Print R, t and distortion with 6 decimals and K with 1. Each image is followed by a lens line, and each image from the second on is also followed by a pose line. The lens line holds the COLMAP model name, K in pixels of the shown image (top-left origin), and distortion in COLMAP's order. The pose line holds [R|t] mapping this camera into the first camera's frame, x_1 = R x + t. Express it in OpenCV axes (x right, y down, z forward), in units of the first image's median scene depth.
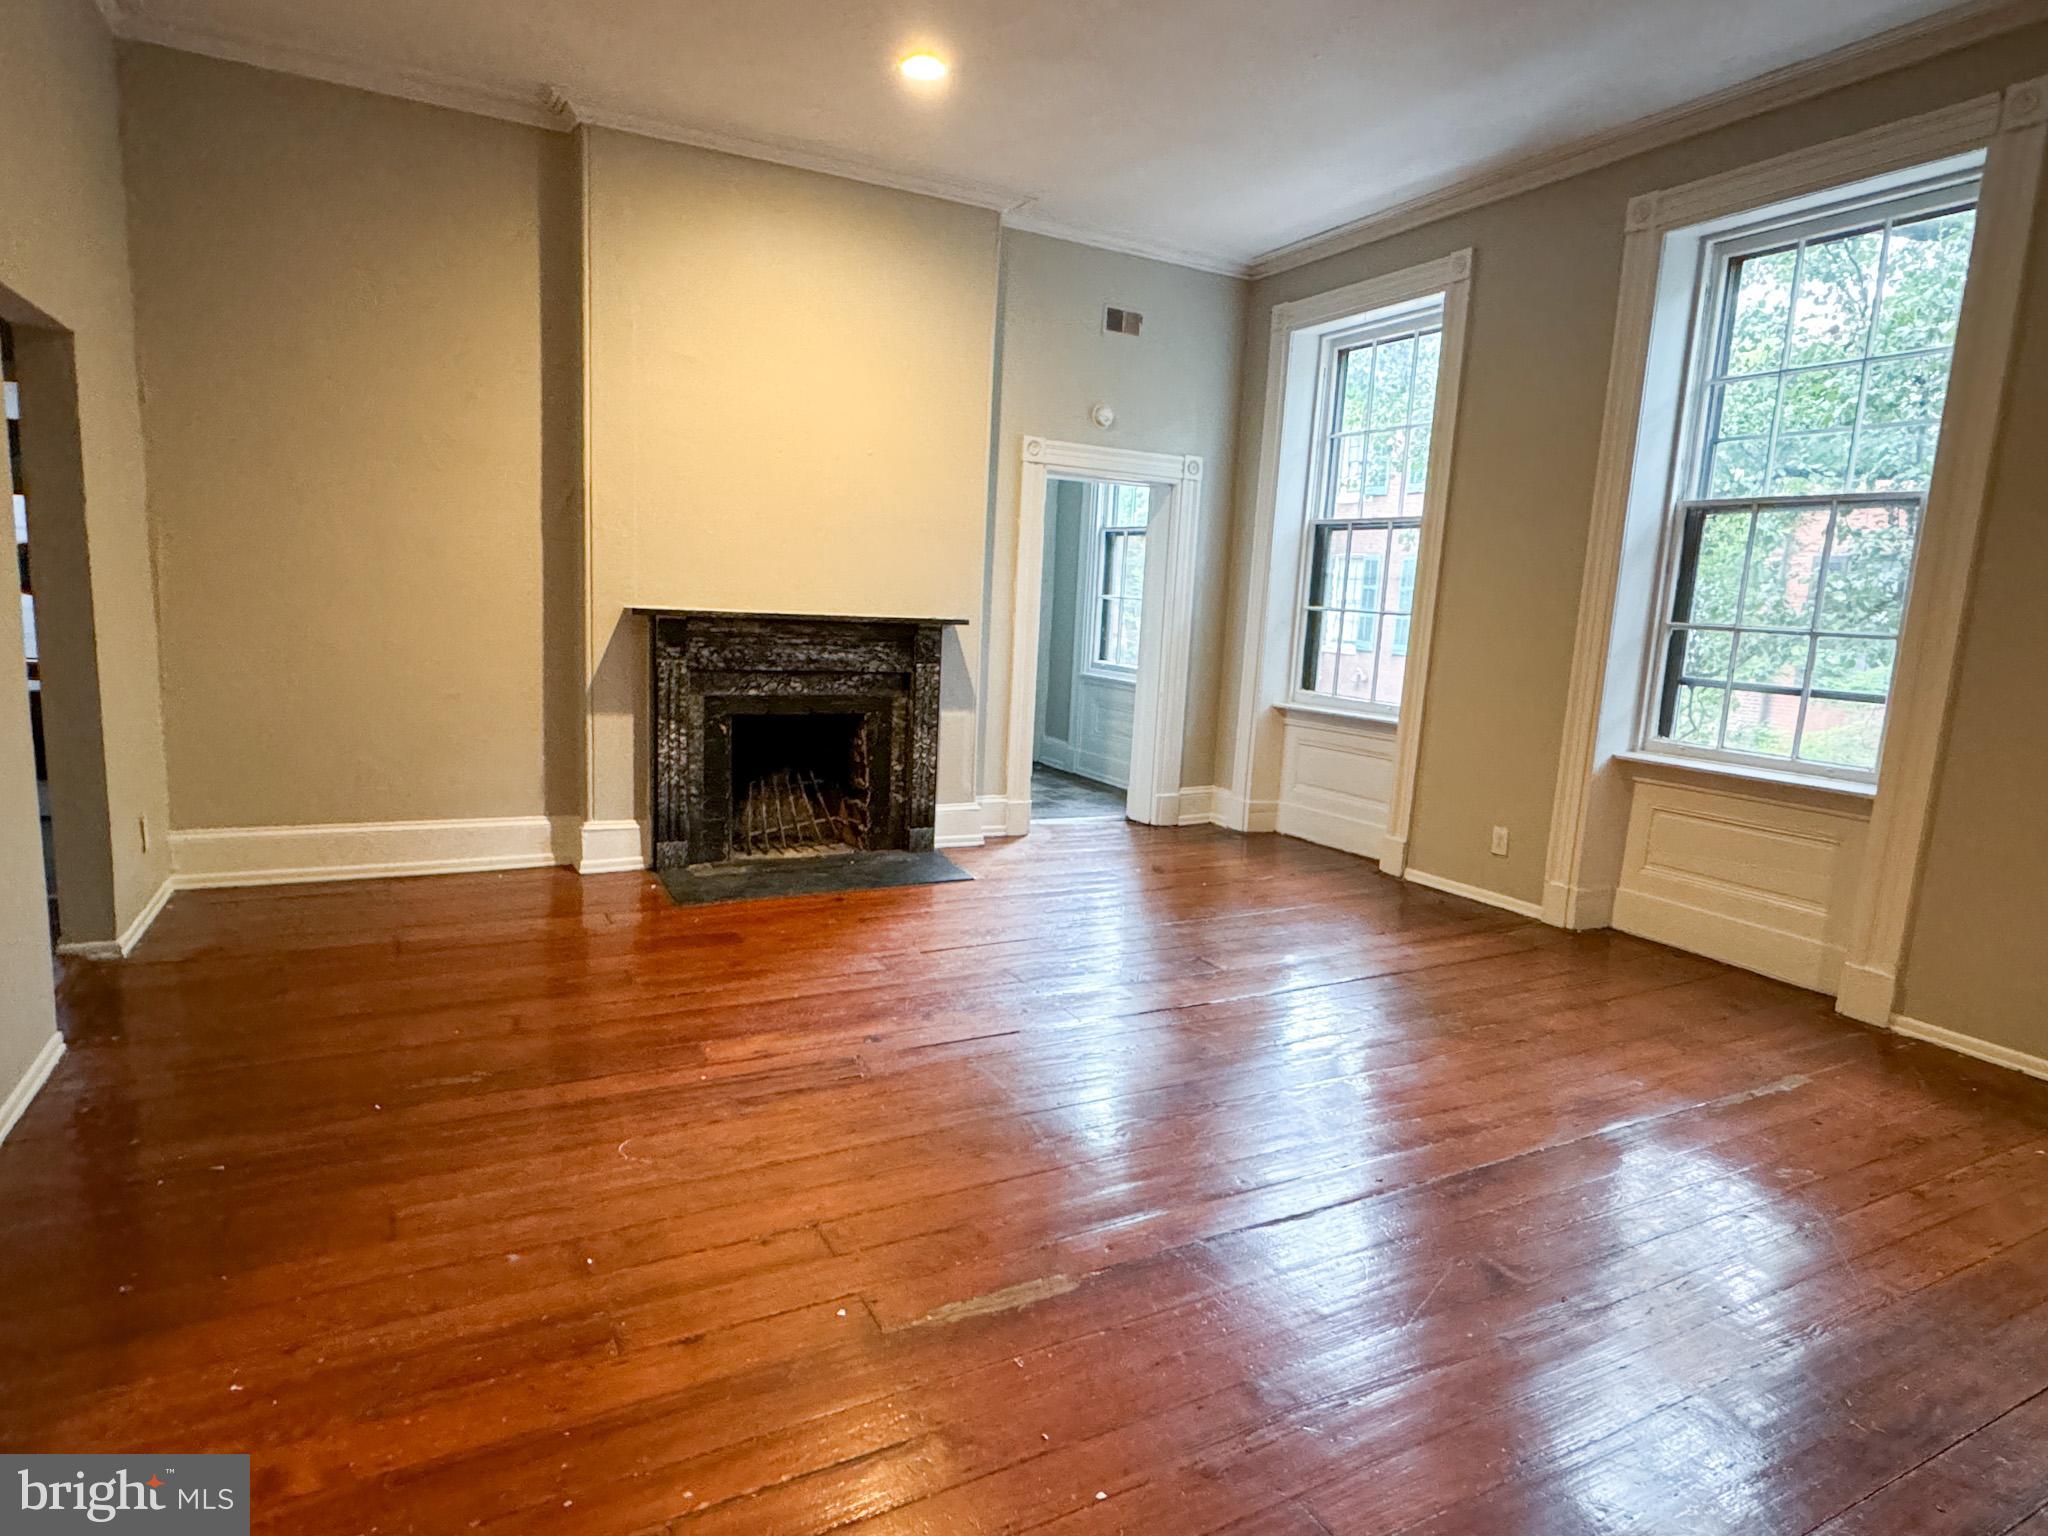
lens RADIAL K [[1142.0, 0, 1024.0], [0, 1142.0, 768.0], [0, 0, 1]] dist [-0.000721, 0.001165]
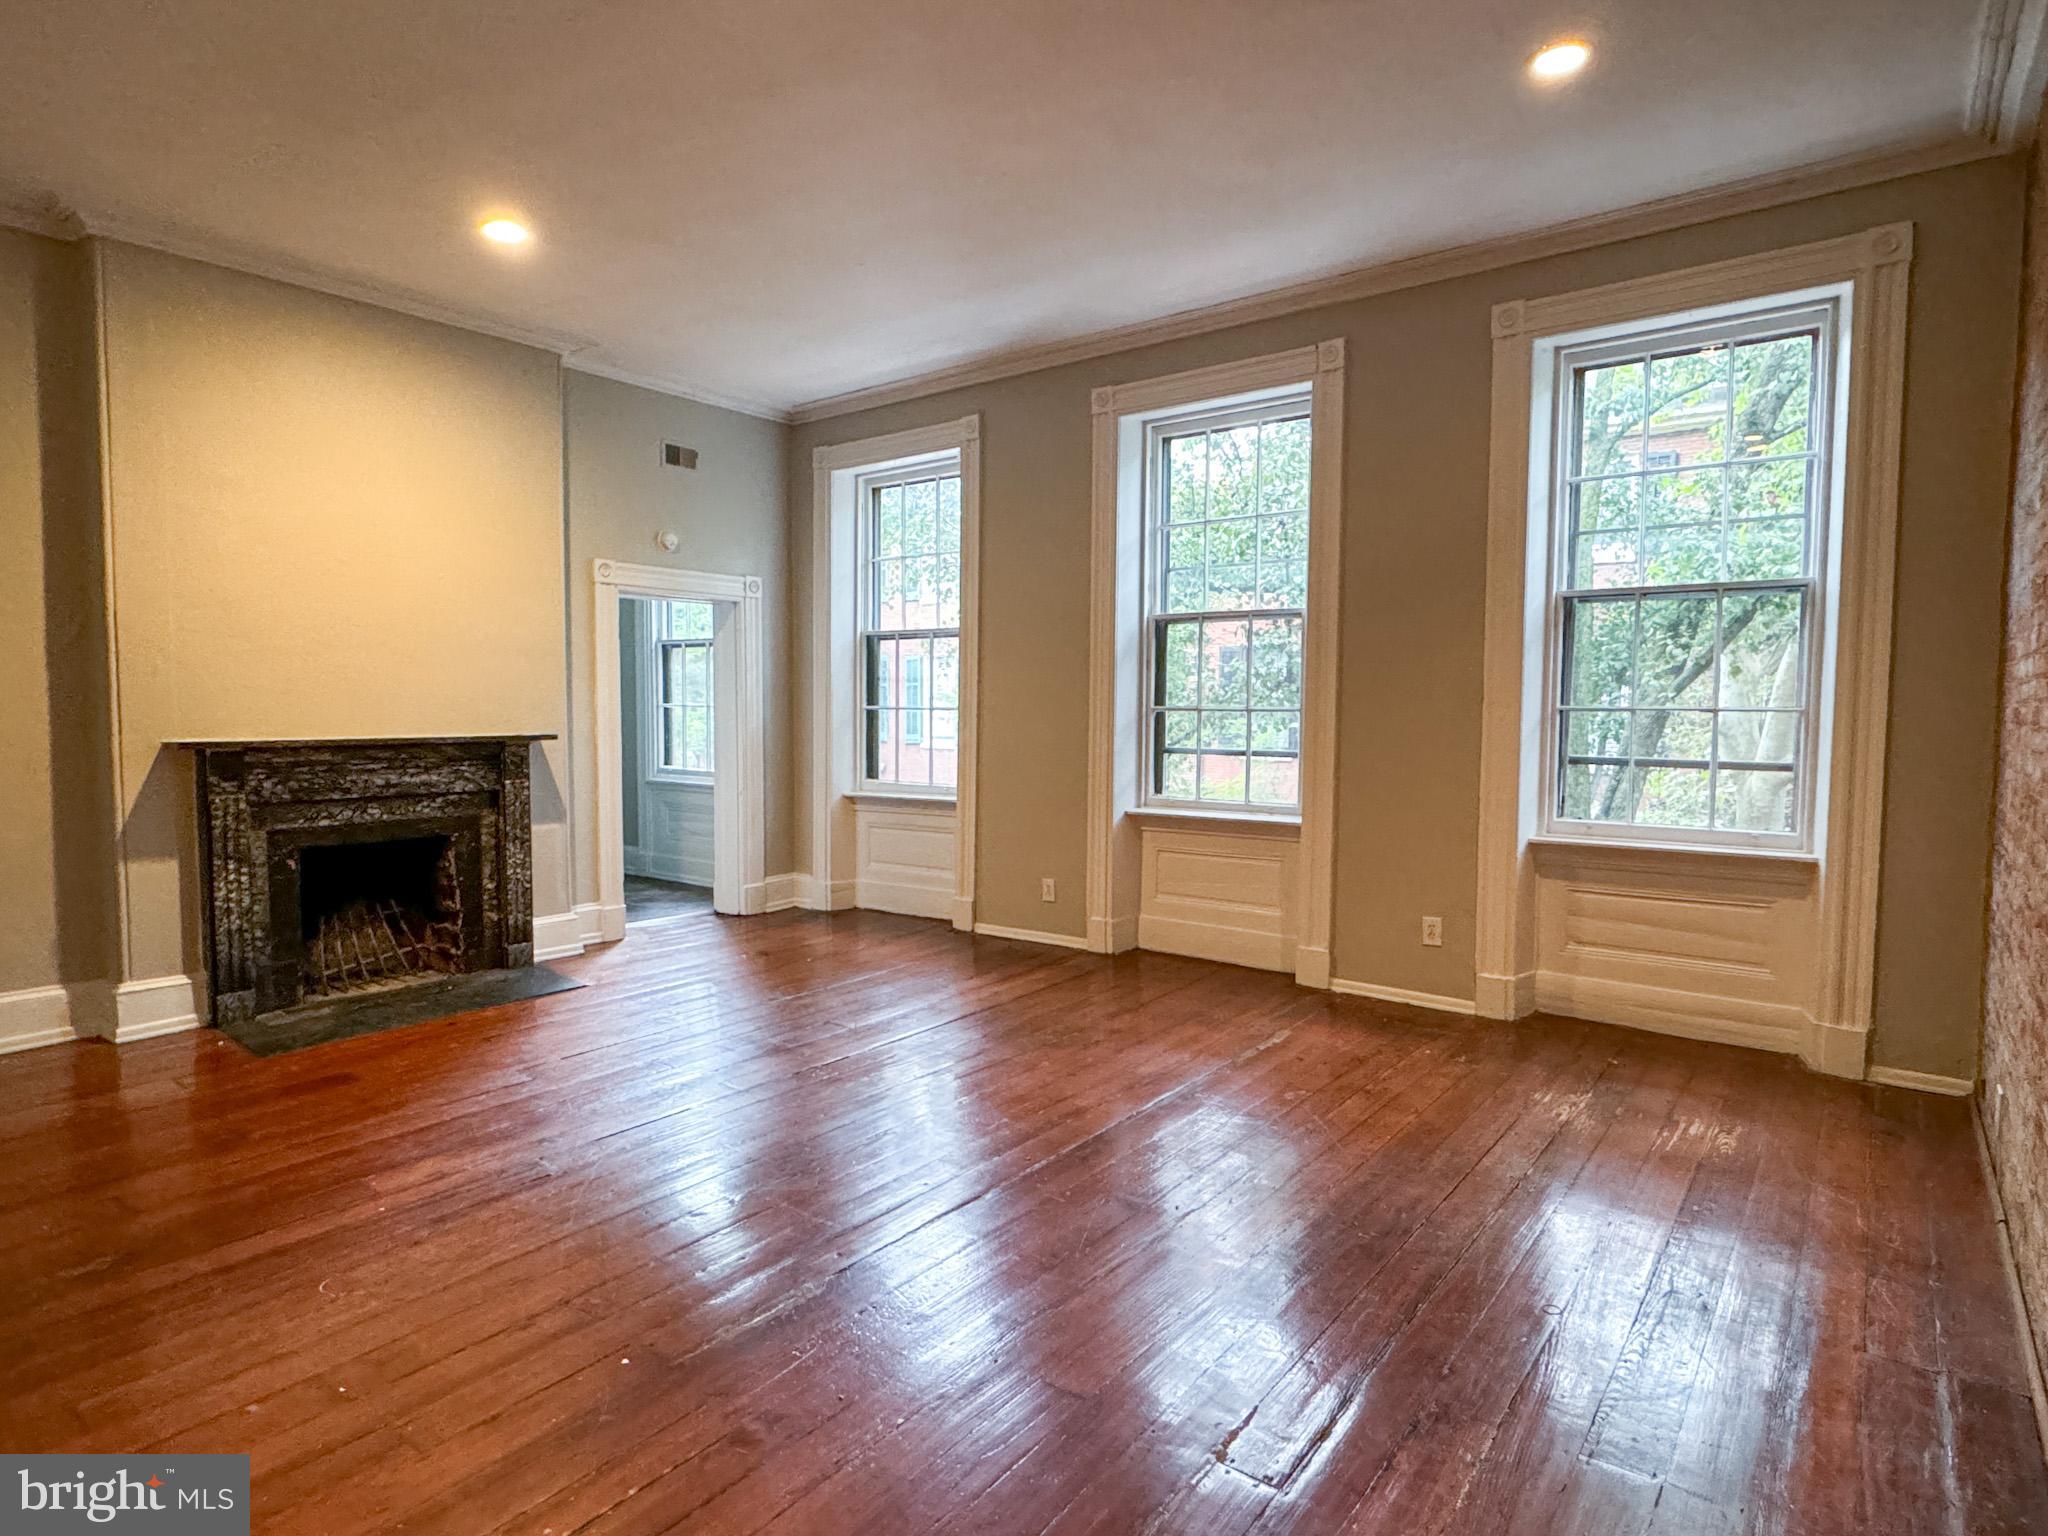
lens RADIAL K [[1112.7, 0, 997.7], [0, 1112.7, 765.9], [0, 0, 1]] dist [-0.002100, 0.000455]
pose [[0.916739, -0.067486, 0.393745, -0.084935], [0.101026, 0.992754, -0.065059, 0.003873], [-0.386502, 0.099421, 0.916914, -0.074346]]
